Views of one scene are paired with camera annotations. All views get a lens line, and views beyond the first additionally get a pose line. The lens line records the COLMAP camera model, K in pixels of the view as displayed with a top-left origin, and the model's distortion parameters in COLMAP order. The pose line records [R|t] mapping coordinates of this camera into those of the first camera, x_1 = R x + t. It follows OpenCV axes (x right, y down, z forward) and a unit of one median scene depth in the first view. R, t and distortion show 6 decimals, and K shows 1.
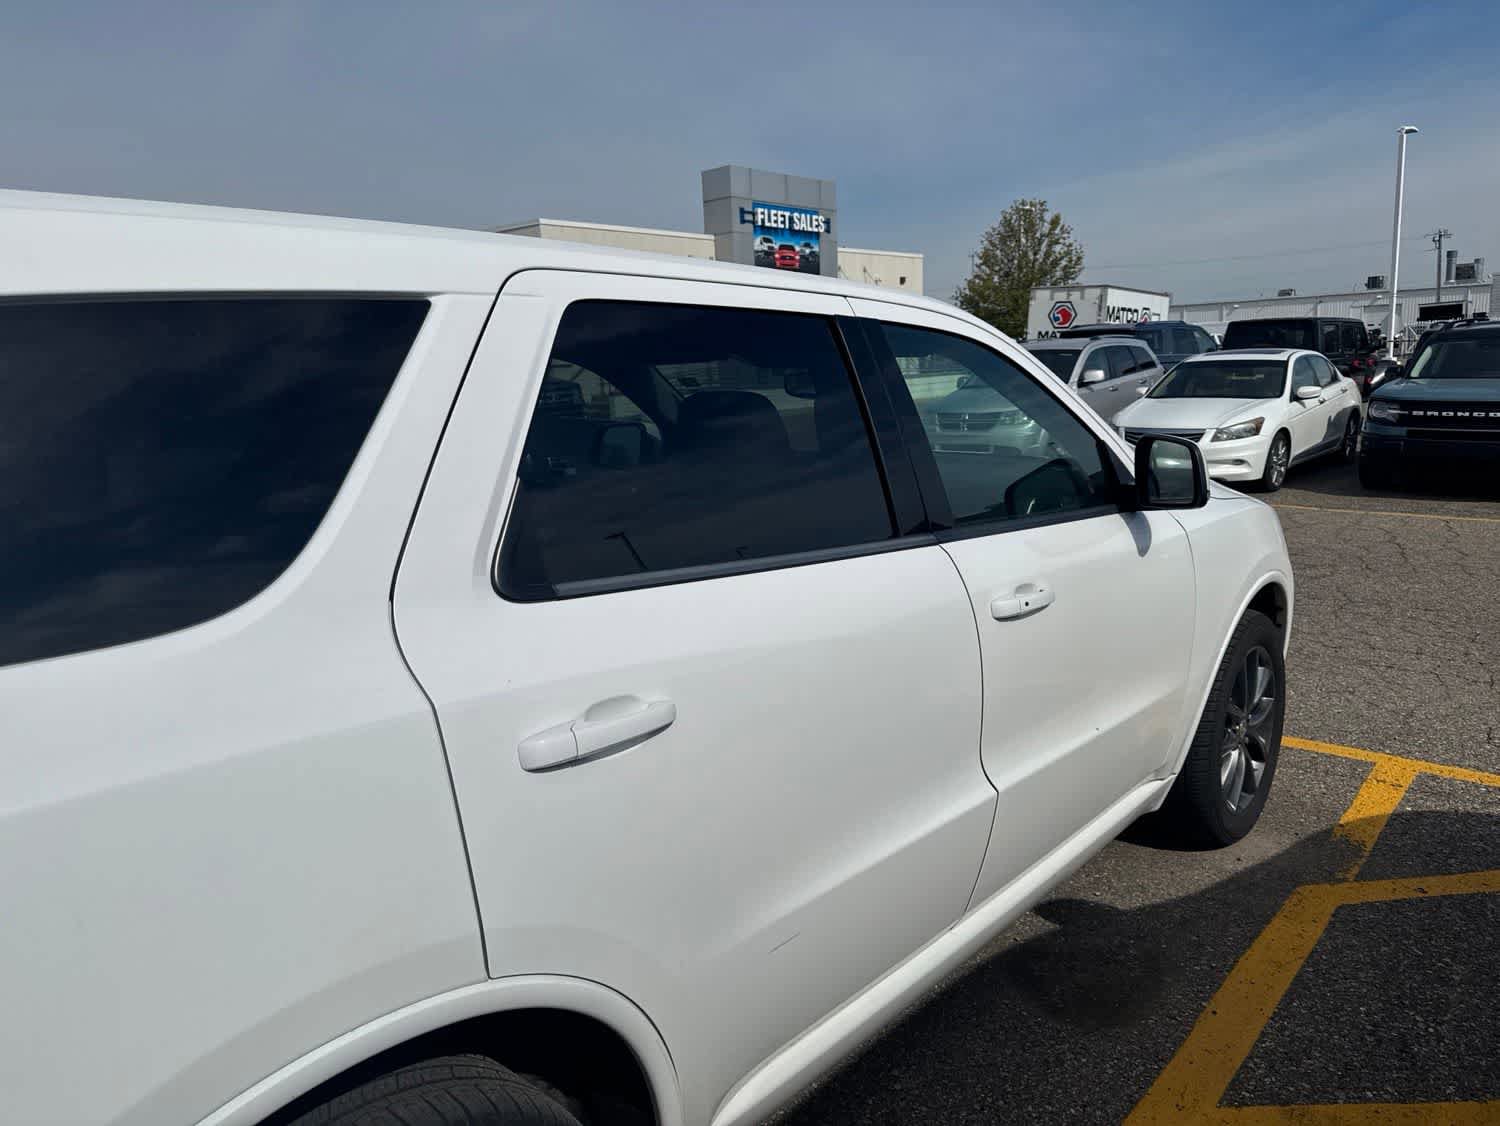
lens RADIAL K [[1064.1, 0, 744.6], [0, 1064.1, 565.3], [0, 0, 1]] dist [0.022782, -0.022088]
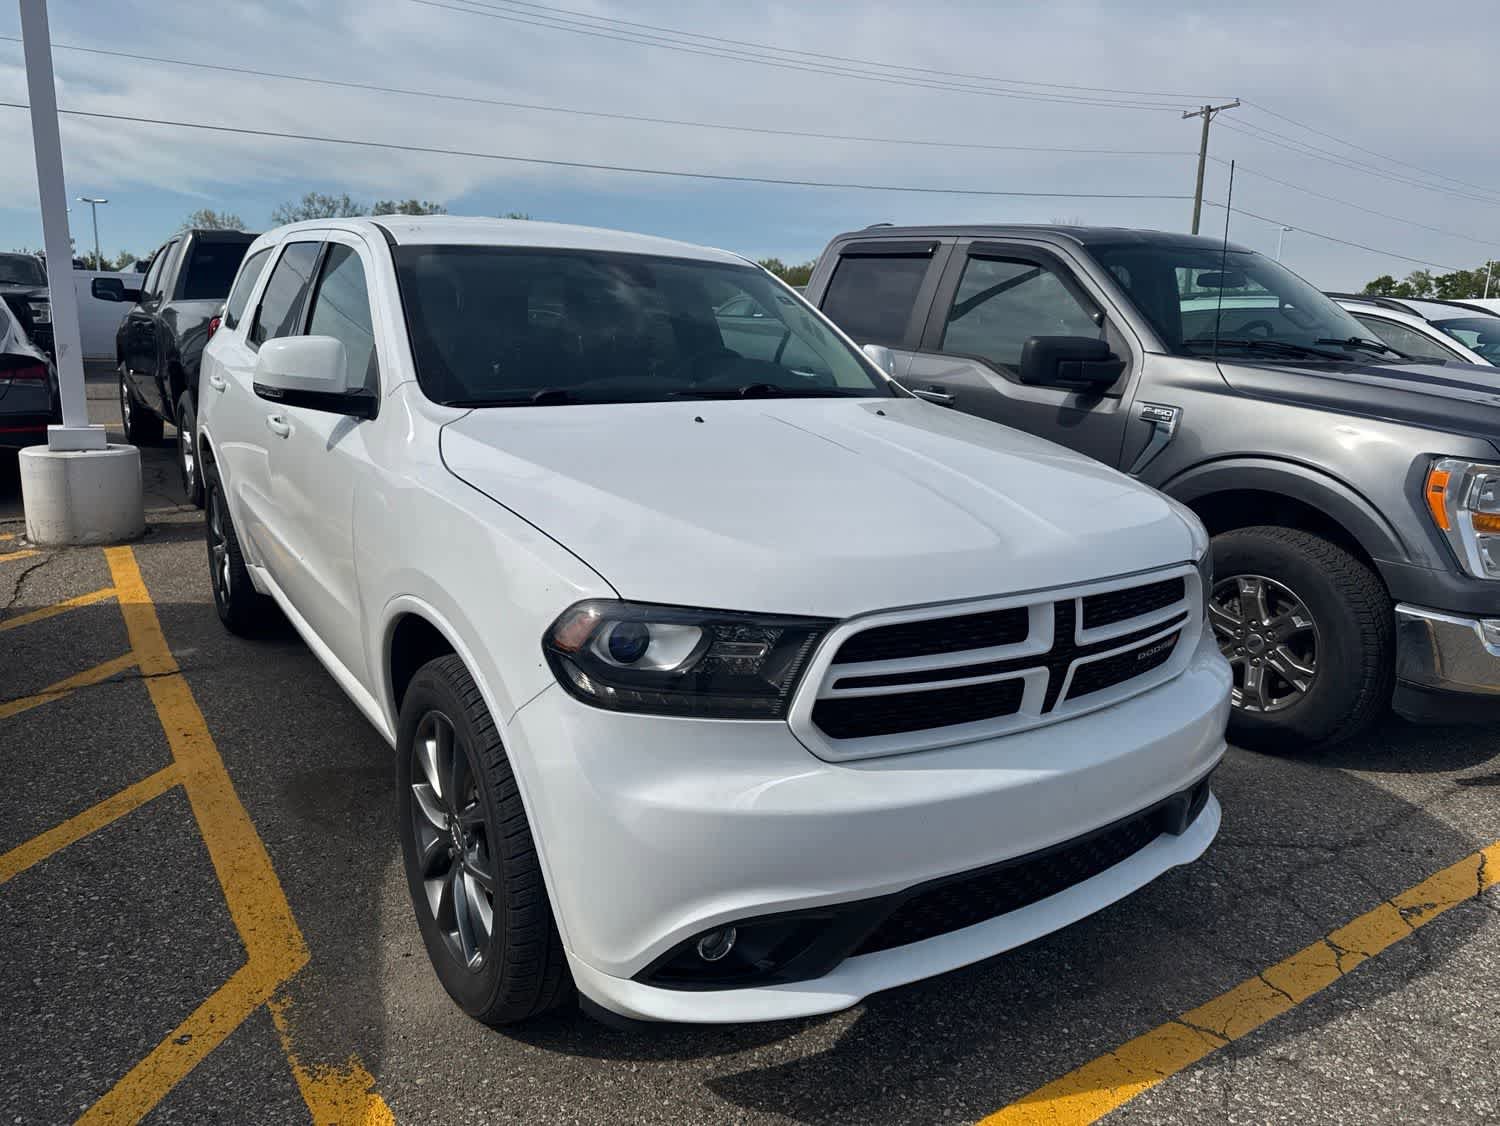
lens RADIAL K [[1064.1, 0, 736.5], [0, 1064.1, 572.9], [0, 0, 1]] dist [0.022782, -0.022088]
pose [[-0.267228, 0.247094, -0.931415, 0.973826], [-0.203464, 0.930307, 0.305175, -0.229712], [0.941909, 0.271060, -0.198329, 1.226920]]
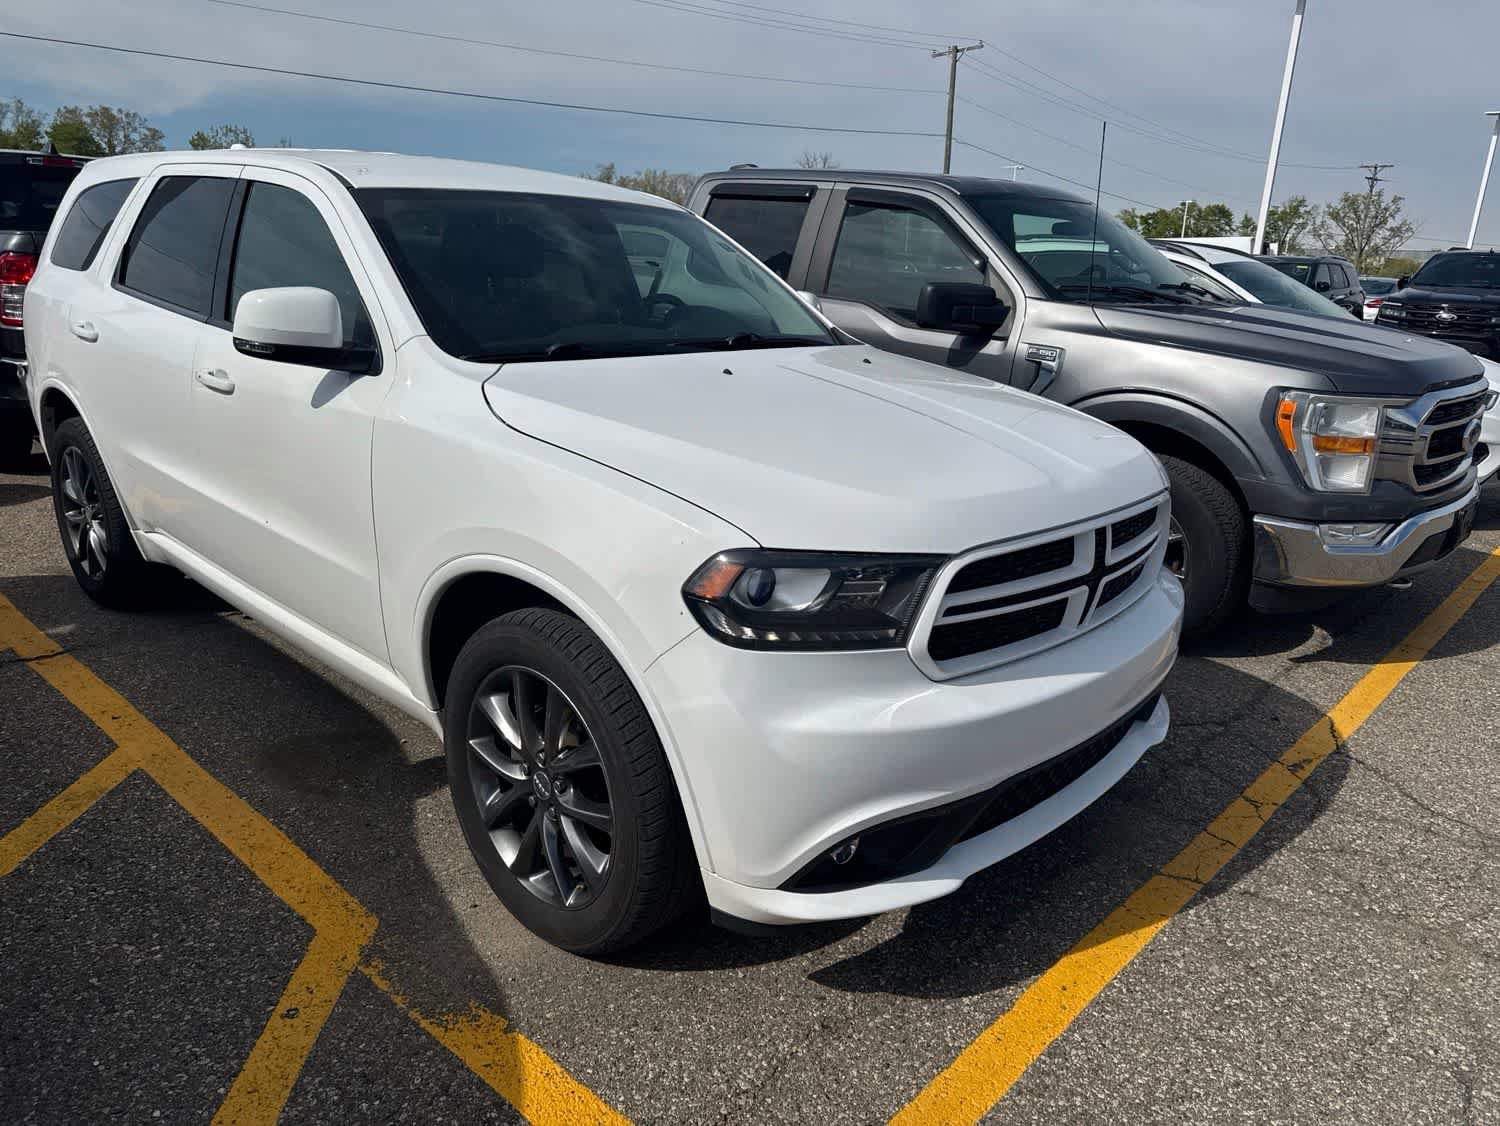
lens RADIAL K [[1064.1, 0, 757.2], [0, 1064.1, 573.9], [0, 0, 1]] dist [0.022782, -0.022088]
pose [[-0.034878, 0.313862, -0.948828, 1.042593], [-0.225316, 0.922492, 0.313433, -0.210468], [0.973661, 0.224718, 0.038544, 1.058816]]
